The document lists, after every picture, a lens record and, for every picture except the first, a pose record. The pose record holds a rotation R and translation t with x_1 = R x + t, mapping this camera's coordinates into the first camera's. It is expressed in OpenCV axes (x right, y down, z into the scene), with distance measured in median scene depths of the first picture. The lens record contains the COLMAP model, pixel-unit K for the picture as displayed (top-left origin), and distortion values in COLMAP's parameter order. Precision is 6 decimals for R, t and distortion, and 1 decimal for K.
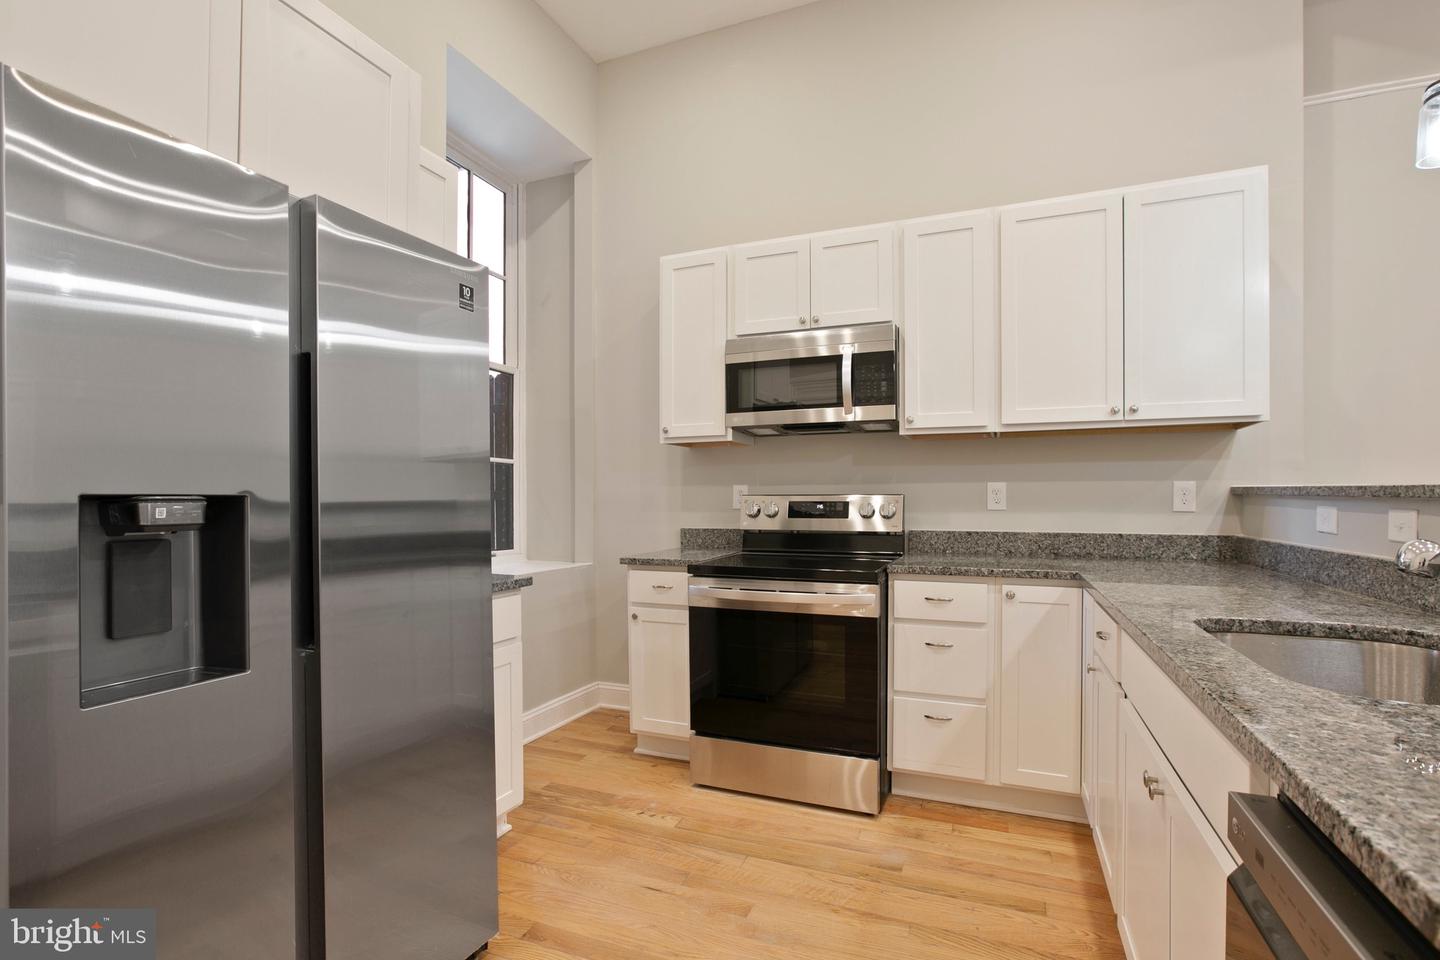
lens RADIAL K [[667.7, 0, 729.1], [0, 667.7, 502.8], [0, 0, 1]] dist [-0.035821, 0.012561]
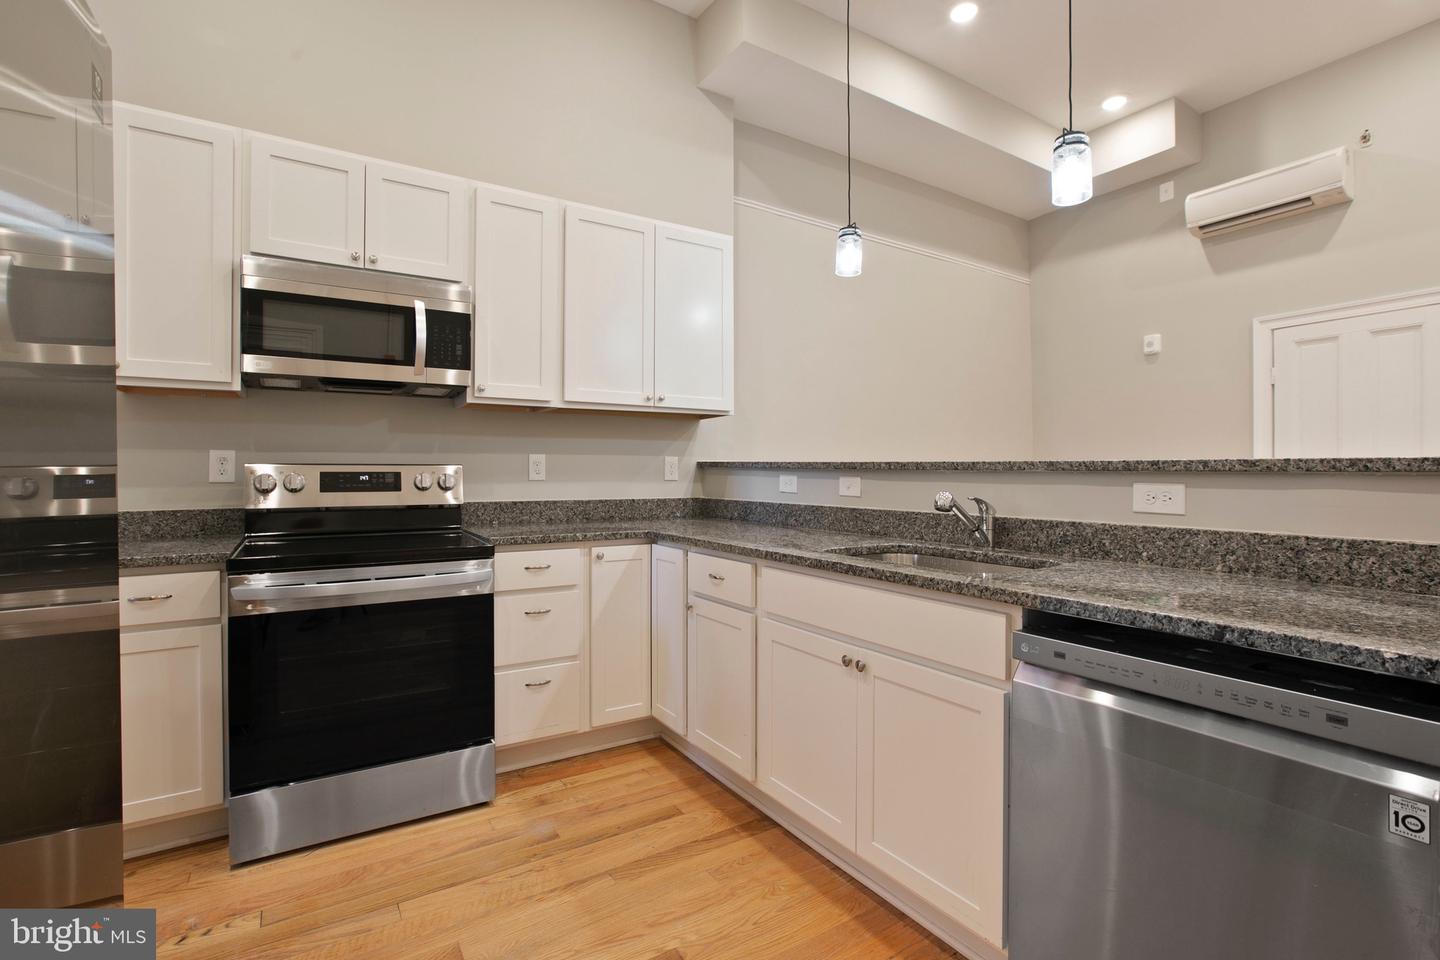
lens RADIAL K [[667.7, 0, 715.1], [0, 667.7, 471.3], [0, 0, 1]] dist [-0.035821, 0.012561]
pose [[0.578308, 0.001868, 0.815817, -0.335392], [0.003243, 0.999984, -0.004589, 0.002175], [-0.815812, 0.005299, 0.578292, 0.169219]]
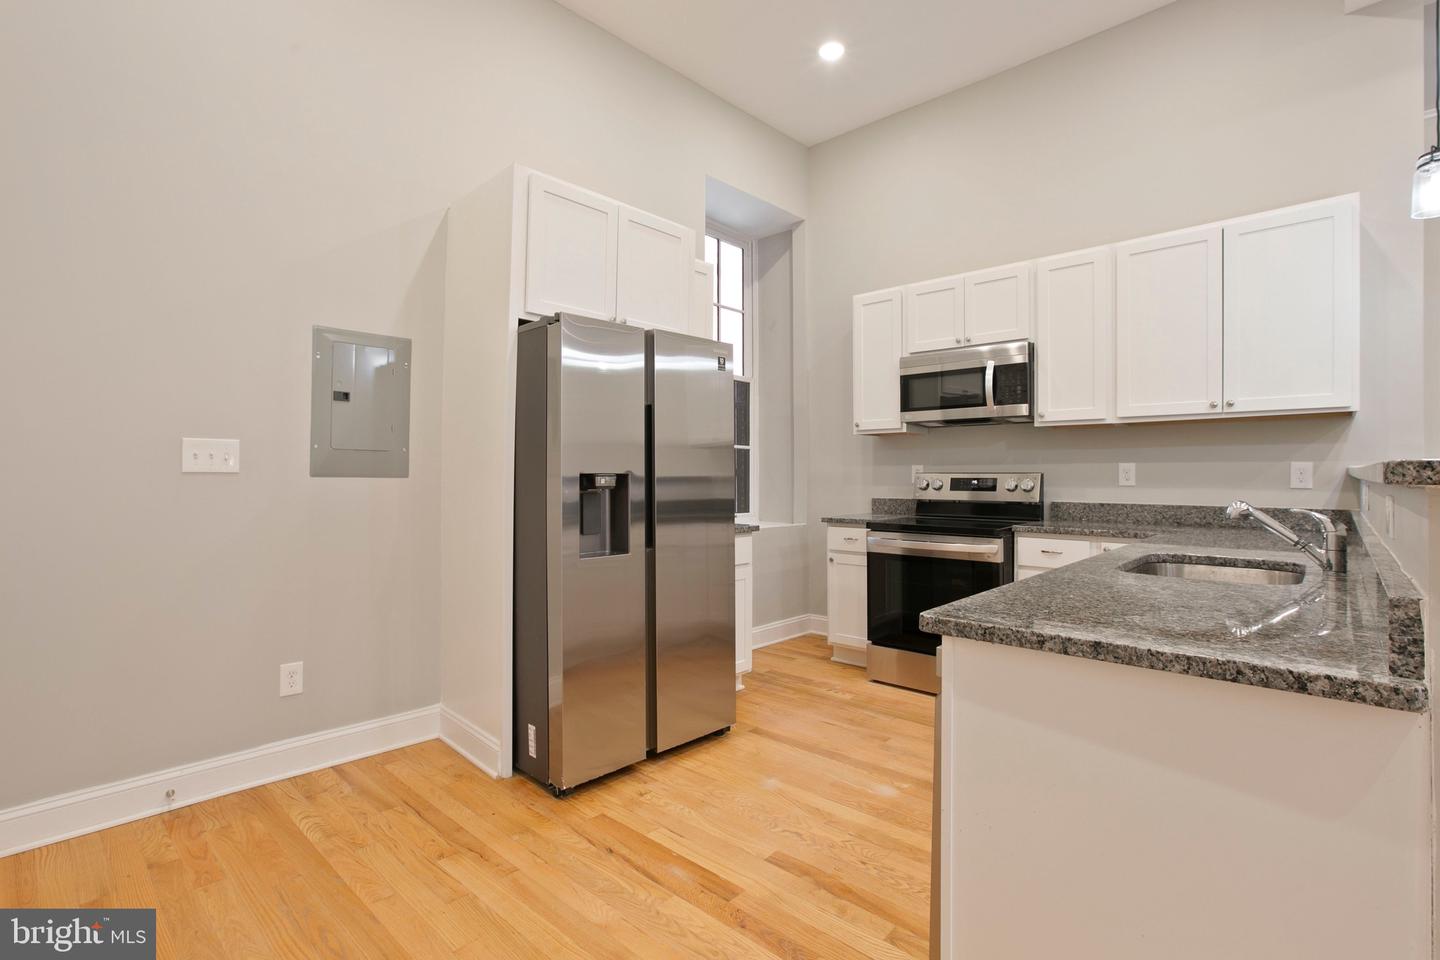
lens RADIAL K [[667.7, 0, 720.4], [0, 667.7, 481.5], [0, 0, 1]] dist [-0.035821, 0.012561]
pose [[0.935216, 0.005834, -0.354030, 0.150407], [-0.004770, 0.999981, 0.003879, 0.002069], [0.354046, -0.001939, 0.935226, -0.431753]]
